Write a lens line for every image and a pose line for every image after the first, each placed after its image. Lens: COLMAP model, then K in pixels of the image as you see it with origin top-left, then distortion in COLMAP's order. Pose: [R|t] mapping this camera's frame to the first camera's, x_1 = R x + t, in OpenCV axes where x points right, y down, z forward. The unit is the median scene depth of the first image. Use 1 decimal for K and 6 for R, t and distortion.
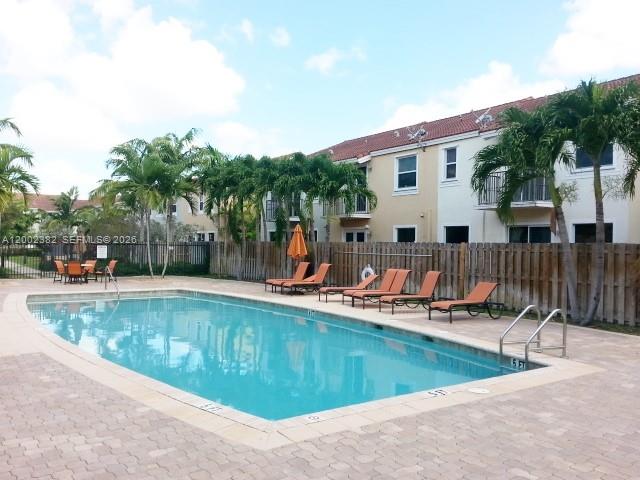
lens RADIAL K [[517.4, 0, 320.0], [0, 517.4, 240.0], [0, 0, 1]] dist [0.003867, -0.137217]
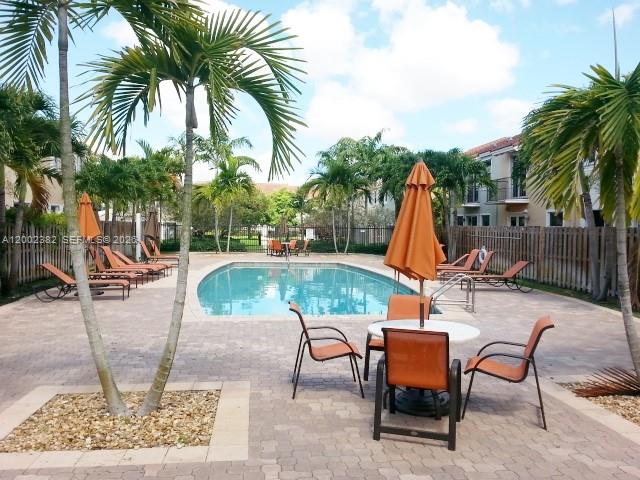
lens RADIAL K [[517.4, 0, 320.0], [0, 517.4, 240.0], [0, 0, 1]] dist [0.003867, -0.137217]
pose [[0.867969, 0.012160, -0.496469, 0.257279], [0.003420, 0.999530, 0.030461, -0.001101], [0.496606, -0.028138, 0.867520, -0.116830]]
